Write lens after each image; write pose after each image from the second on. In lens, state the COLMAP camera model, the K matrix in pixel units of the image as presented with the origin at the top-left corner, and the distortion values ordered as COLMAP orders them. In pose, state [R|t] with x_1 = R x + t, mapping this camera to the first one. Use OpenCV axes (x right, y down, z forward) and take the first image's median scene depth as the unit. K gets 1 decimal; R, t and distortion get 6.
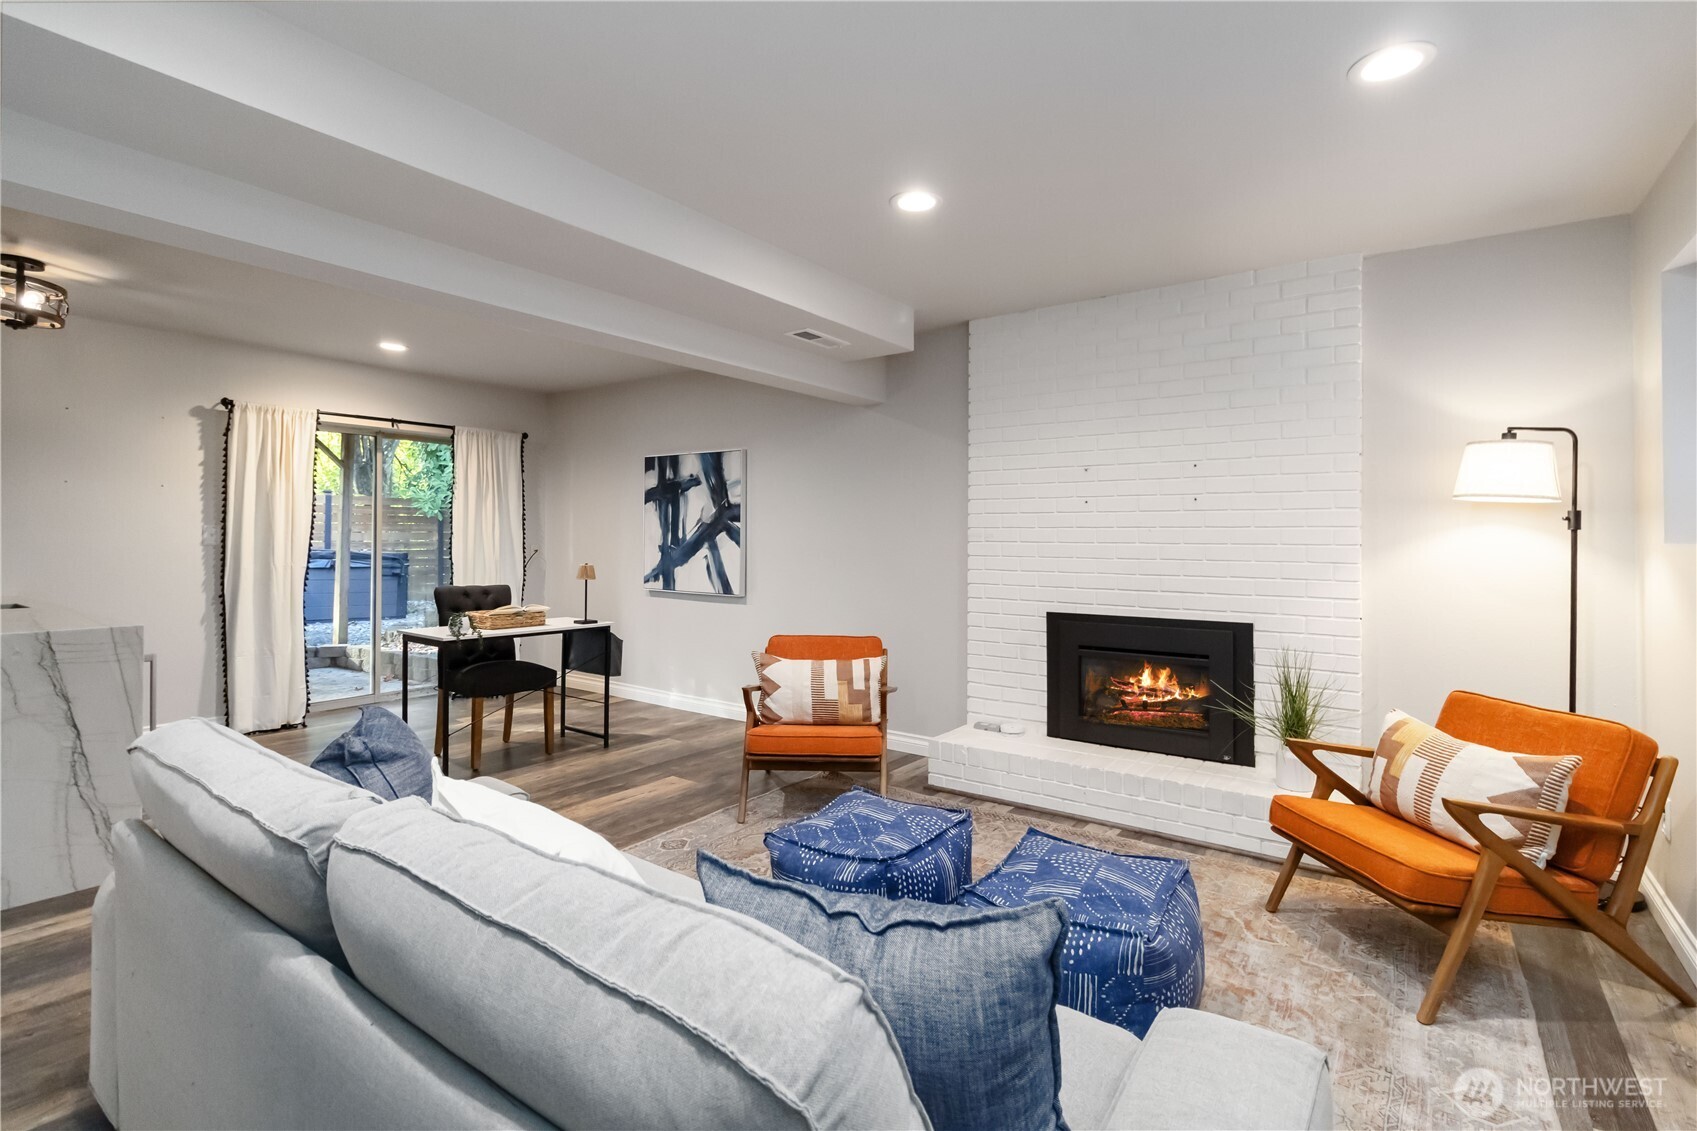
lens RADIAL K [[799.8, 0, 846.1], [0, 799.8, 559.7], [0, 0, 1]] dist [-0.004244, -0.000155]
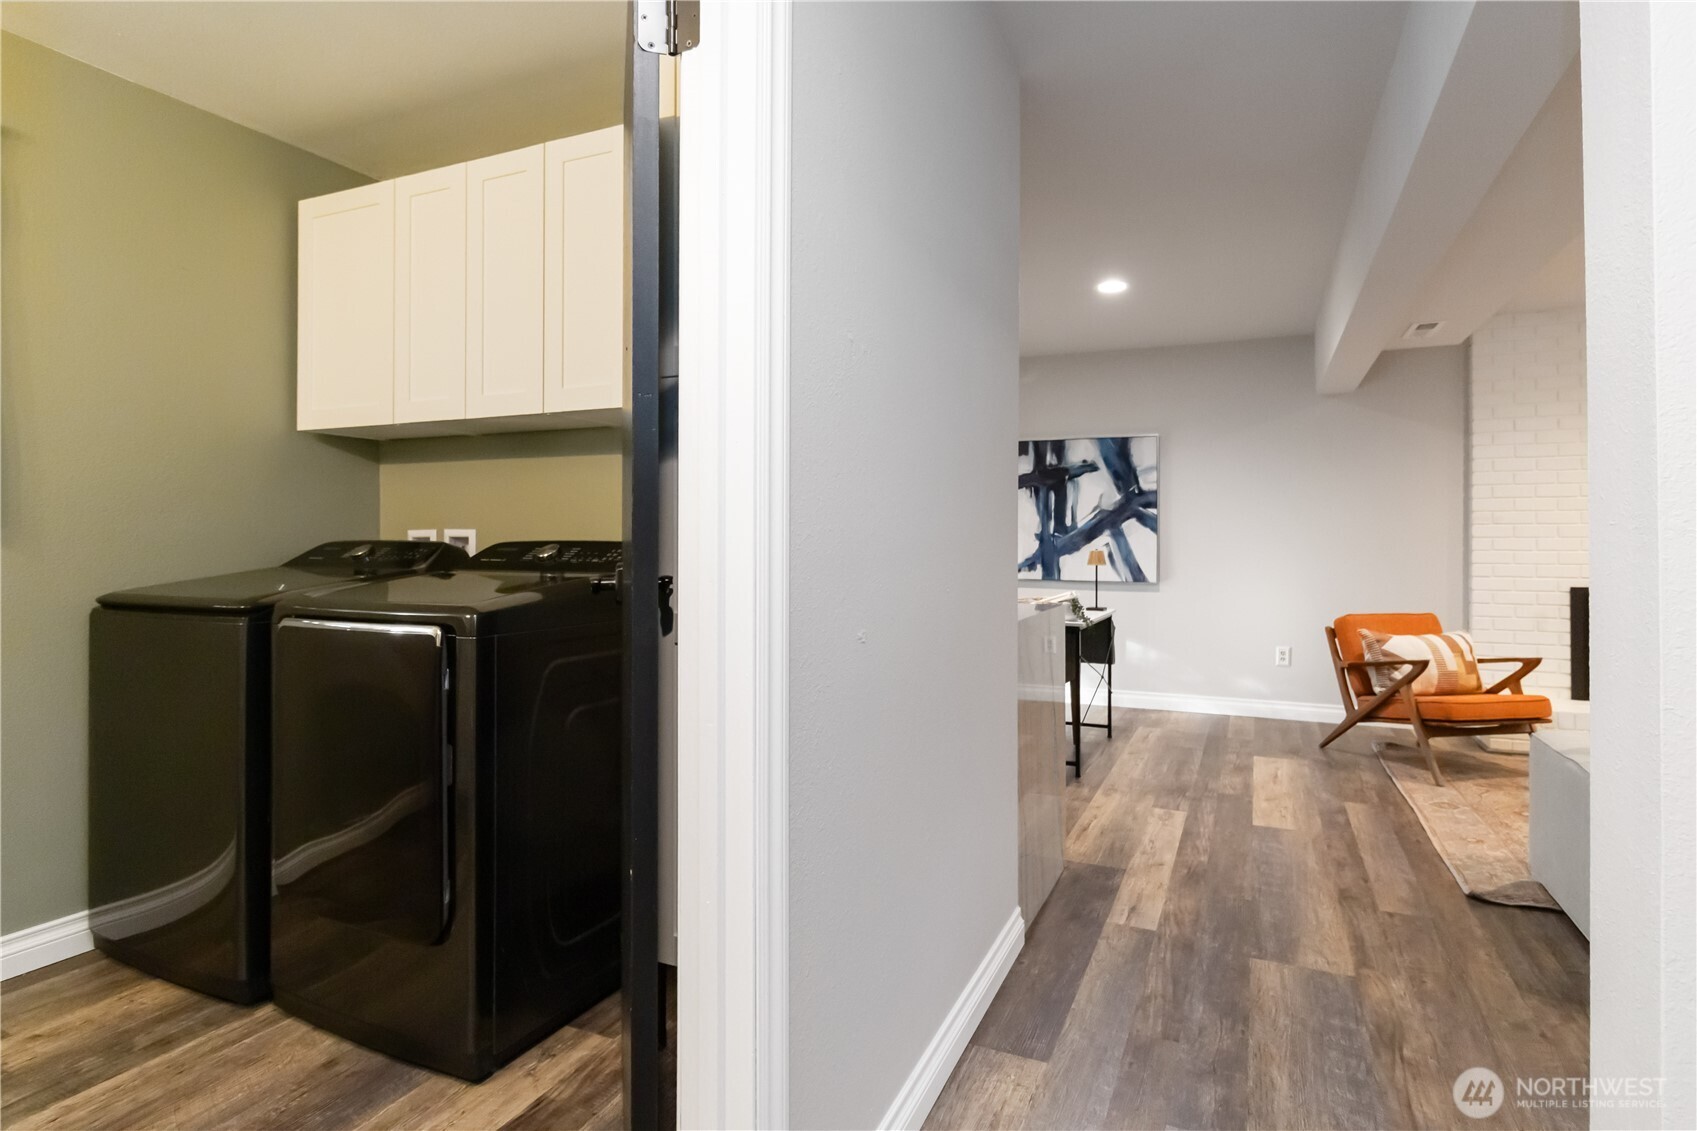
lens RADIAL K [[894.1, 0, 852.0], [0, 894.1, 551.7], [0, 0, 1]] dist [0.000326, -0.000113]
pose [[0.976199, -0.005956, 0.216796, -0.708637], [0.008540, 0.999903, -0.010984, 0.014510], [-0.216710, 0.012574, 0.976155, 0.002021]]
